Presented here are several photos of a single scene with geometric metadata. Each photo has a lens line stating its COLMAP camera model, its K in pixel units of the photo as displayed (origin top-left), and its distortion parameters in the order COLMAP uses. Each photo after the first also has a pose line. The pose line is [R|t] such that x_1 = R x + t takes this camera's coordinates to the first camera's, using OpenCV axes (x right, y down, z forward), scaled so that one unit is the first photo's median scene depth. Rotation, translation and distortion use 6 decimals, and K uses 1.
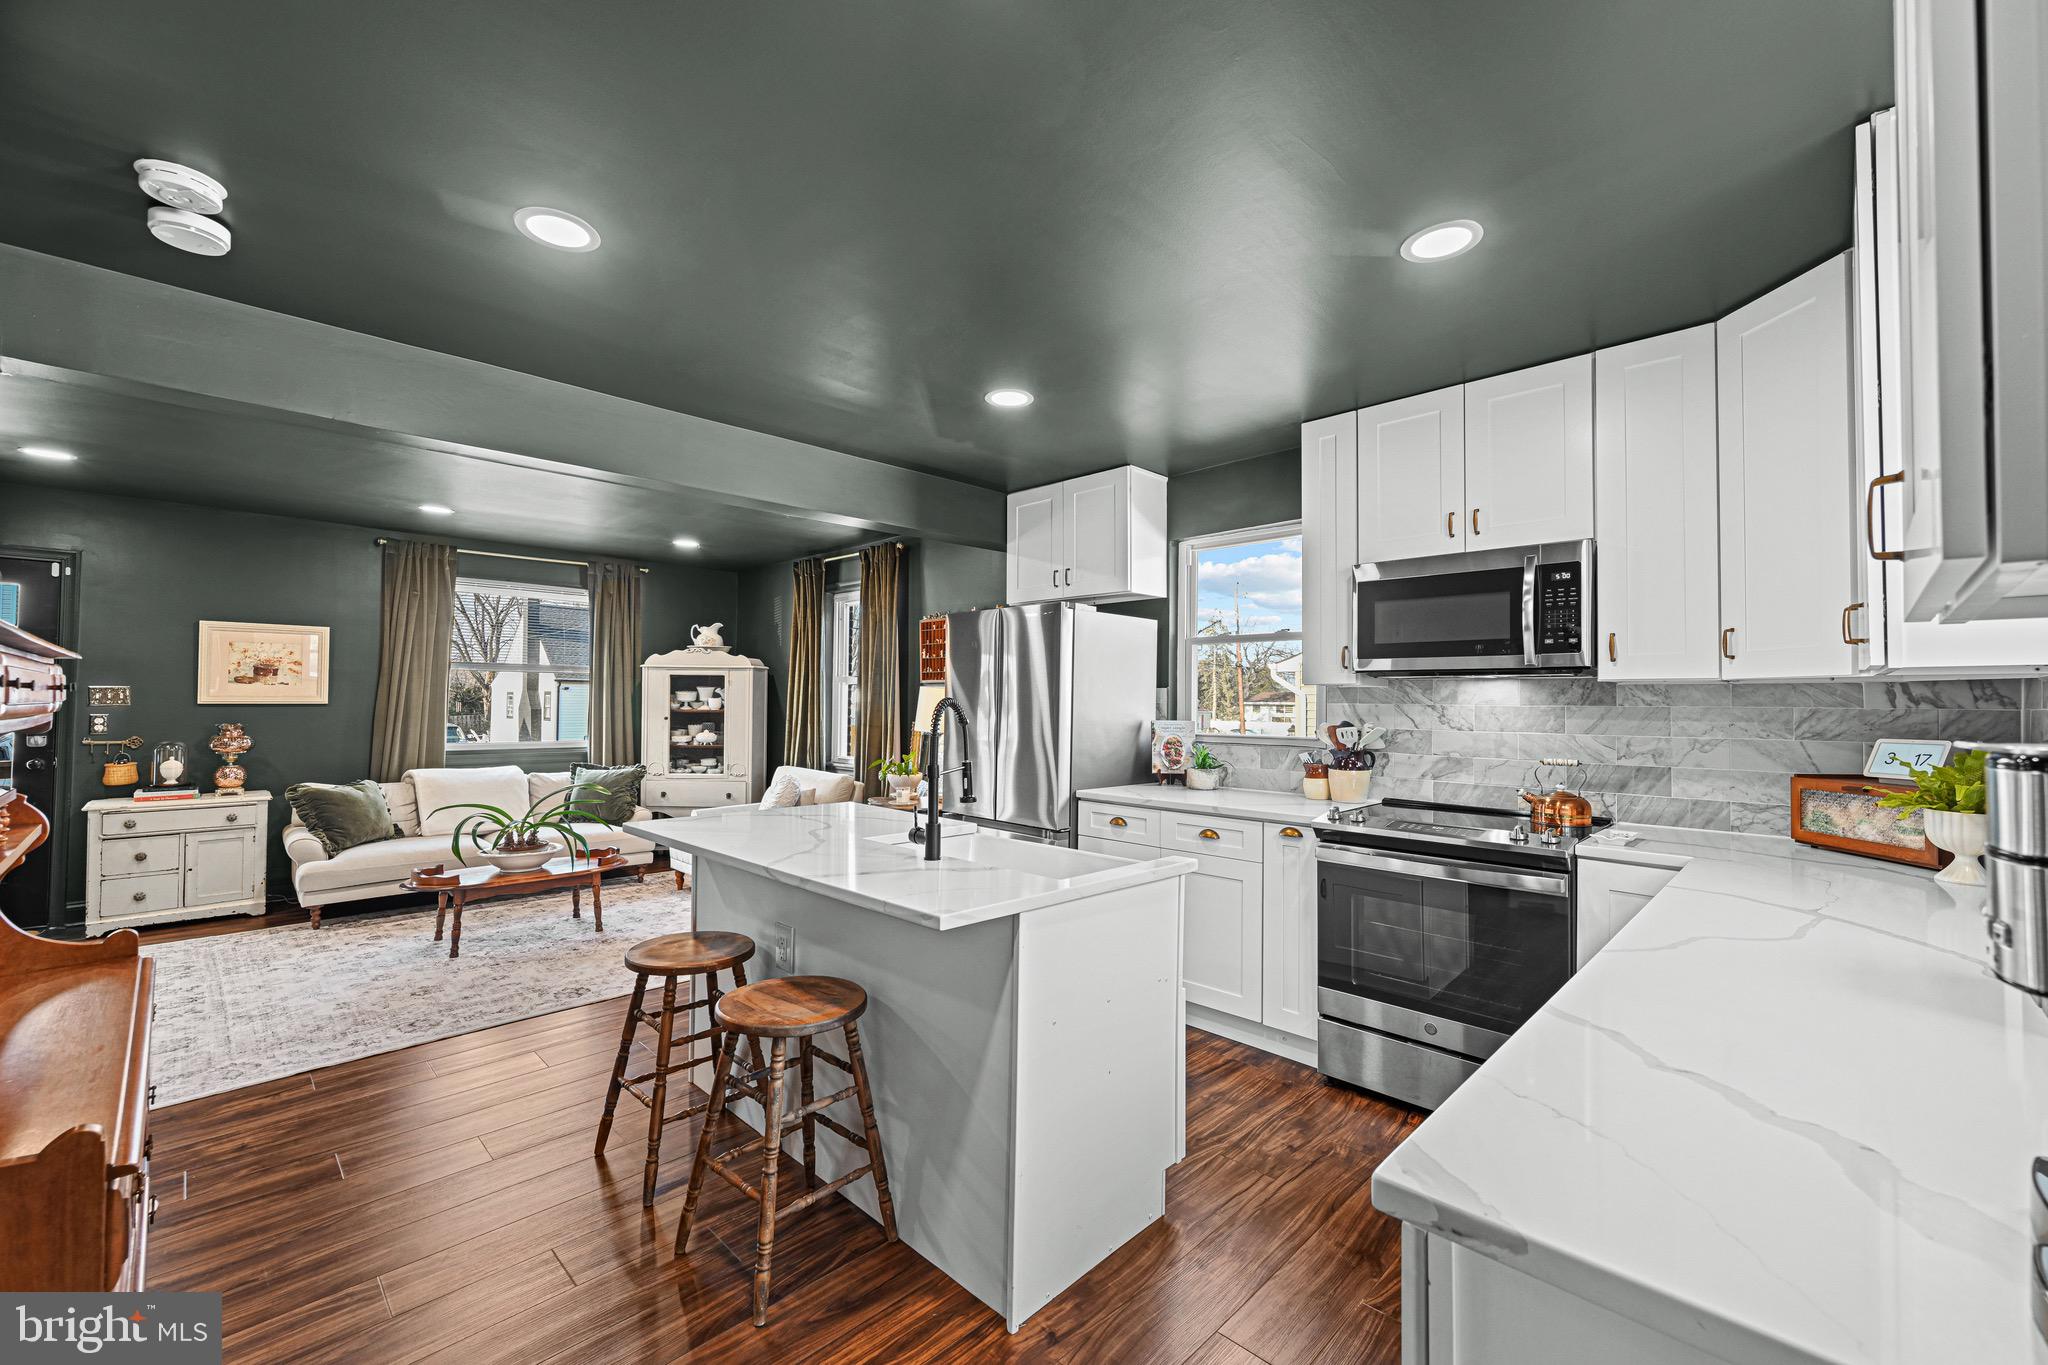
lens RADIAL K [[827.7, 0, 1022.0], [0, 827.7, 682.5], [0, 0, 1]] dist [0.000924, 0.000558]
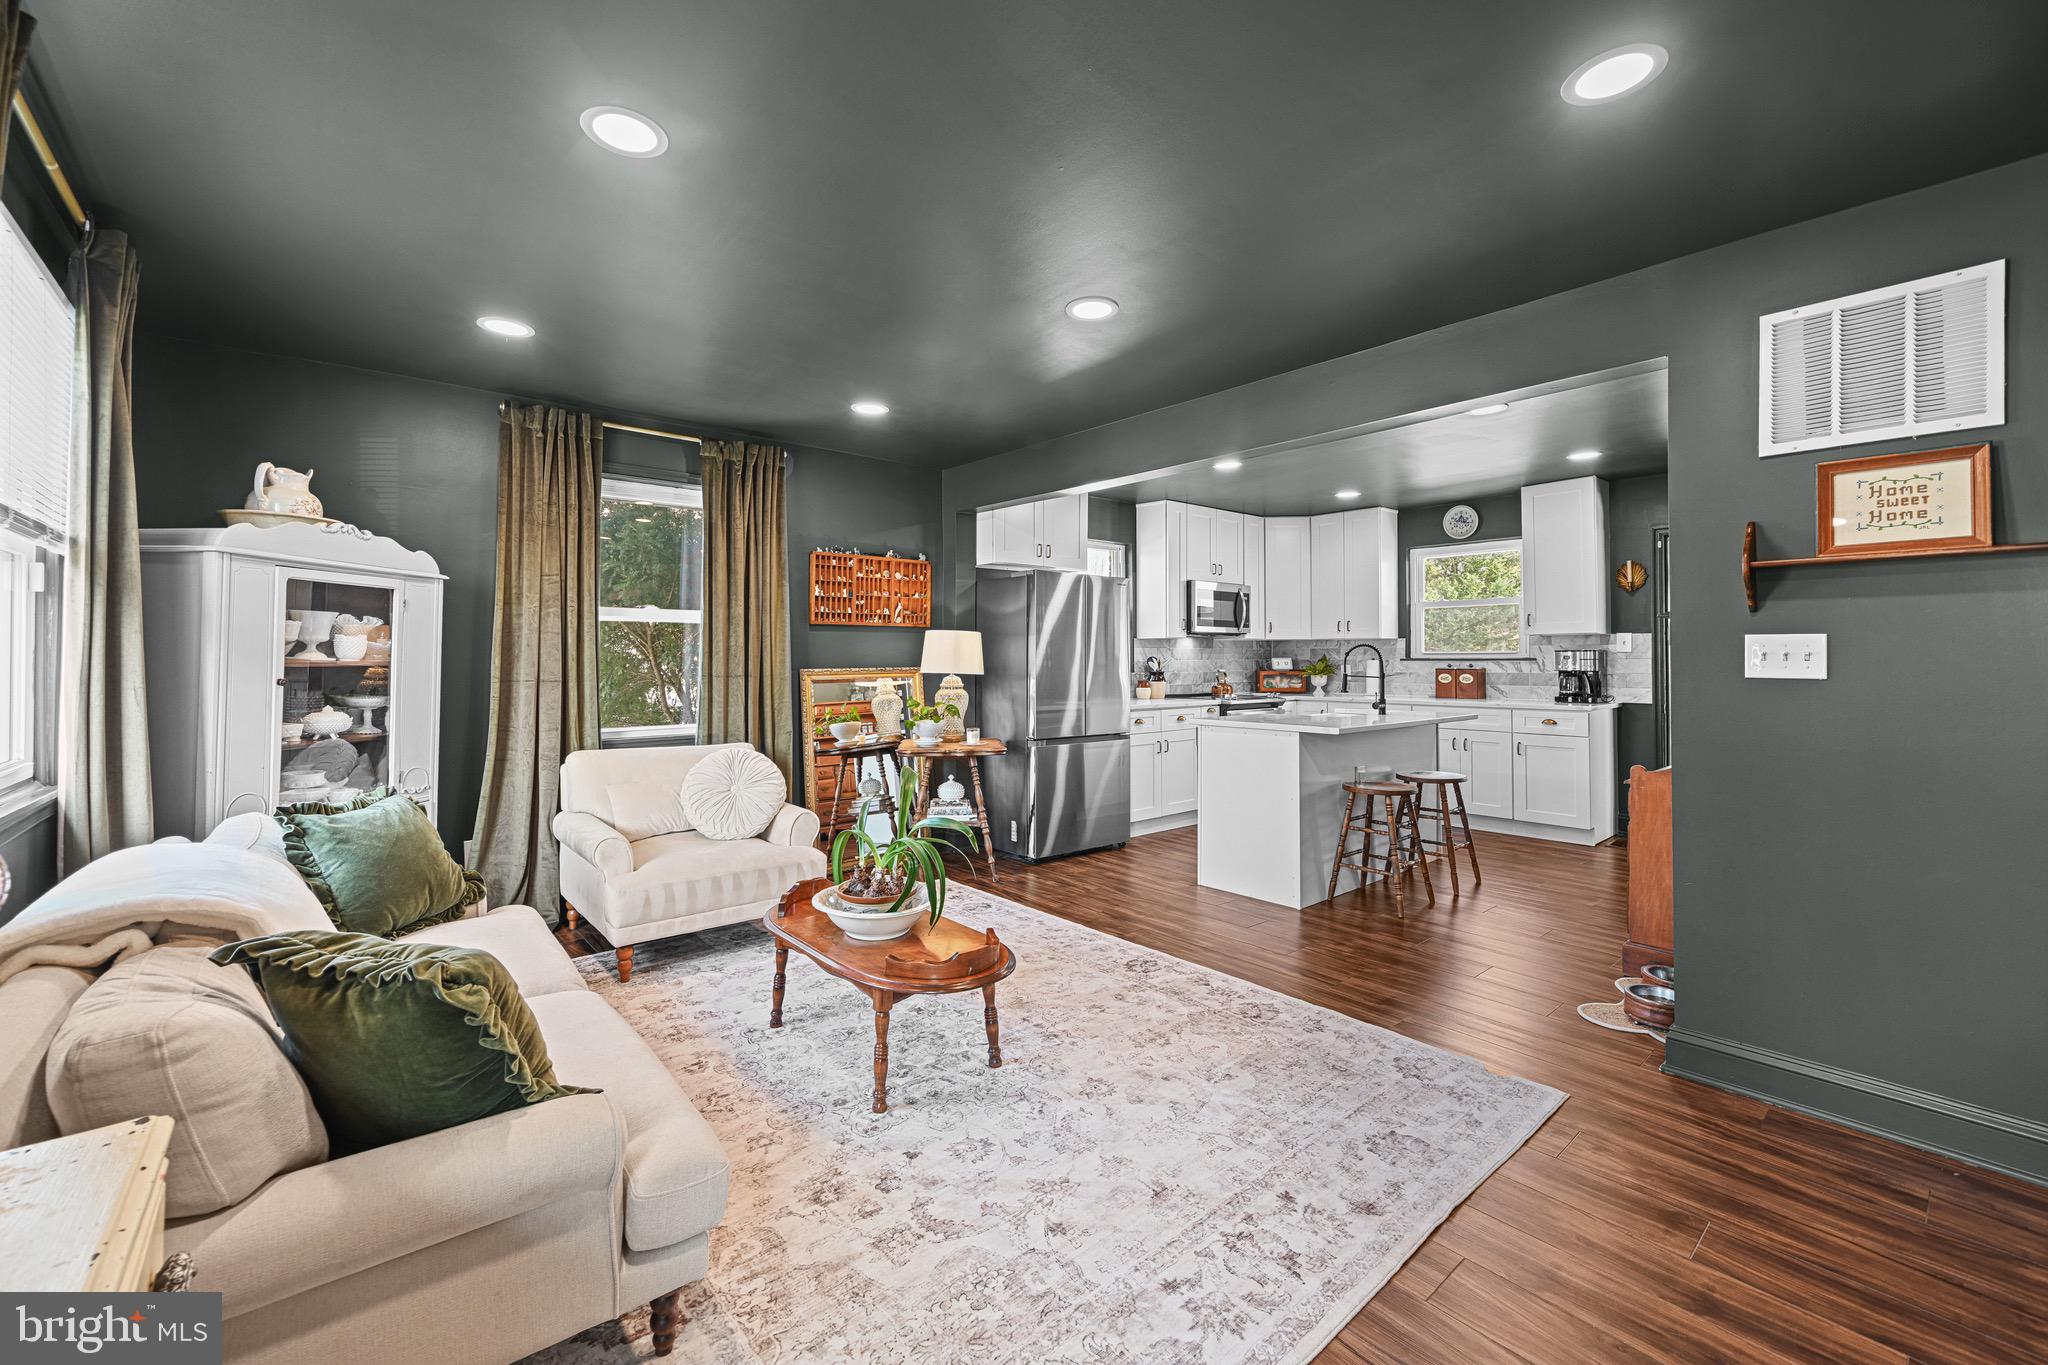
lens RADIAL K [[827.7, 0, 1025.4], [0, 827.7, 653.1], [0, 0, 1]] dist [0.000924, 0.000558]
pose [[0.087282, -0.002409, 0.996181, -1.083219], [-0.020614, 0.999779, 0.004224, 0.025524], [-0.995970, -0.020904, 0.087213, 0.788498]]
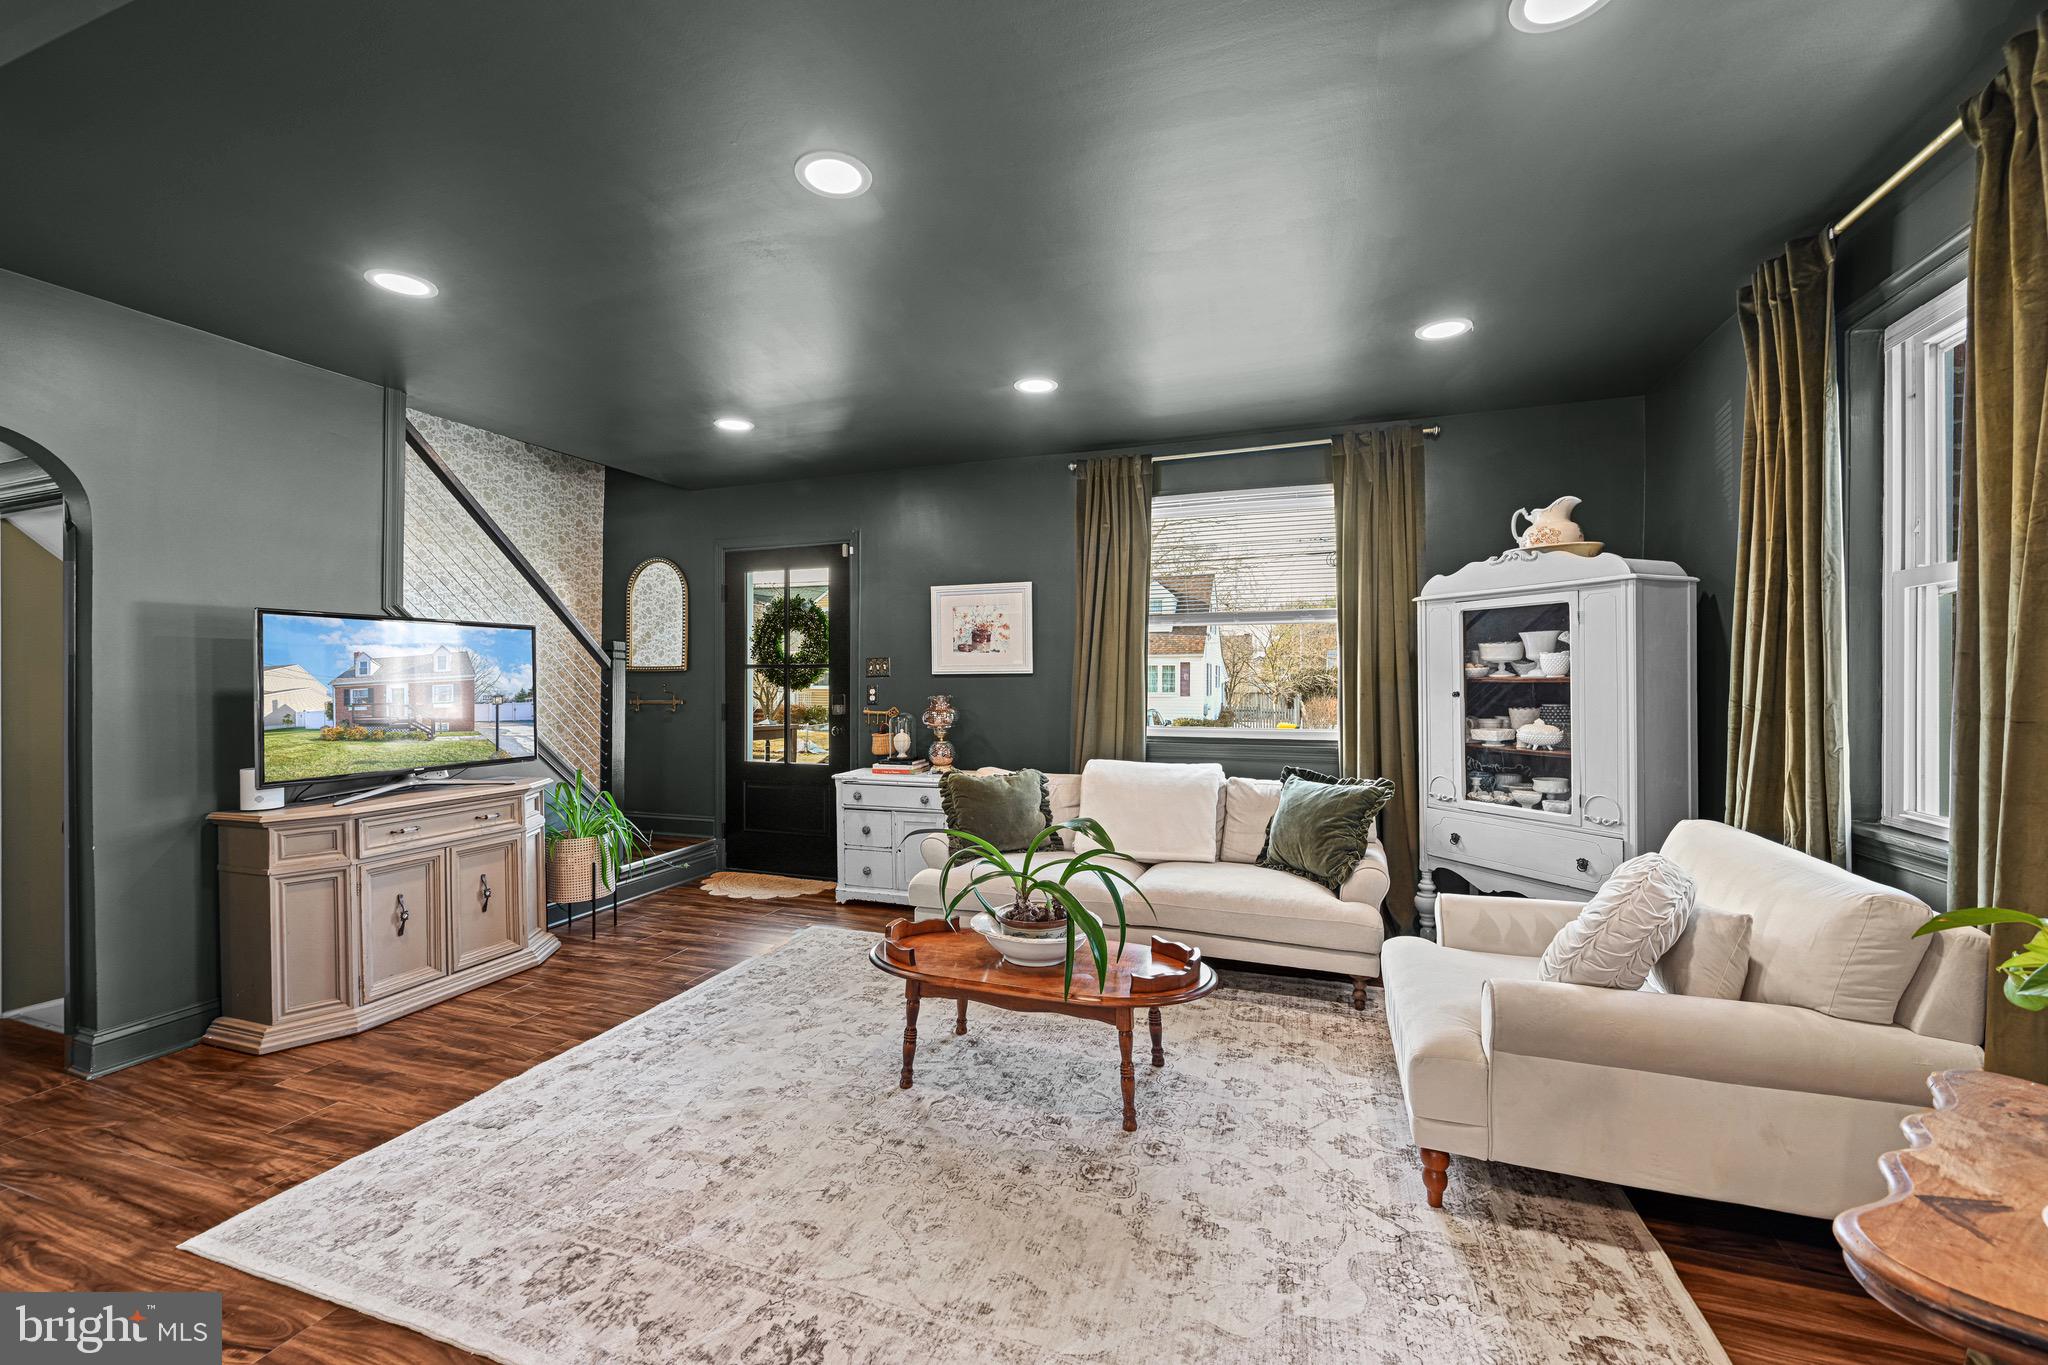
lens RADIAL K [[827.7, 0, 1023.3], [0, 827.7, 682.3], [0, 0, 1]] dist [0.000924, 0.000558]
pose [[0.421145, -0.008141, -0.906957, -0.091093], [0.027626, 0.999611, 0.003856, 0.034581], [0.906572, -0.026679, 0.421206, 0.704495]]
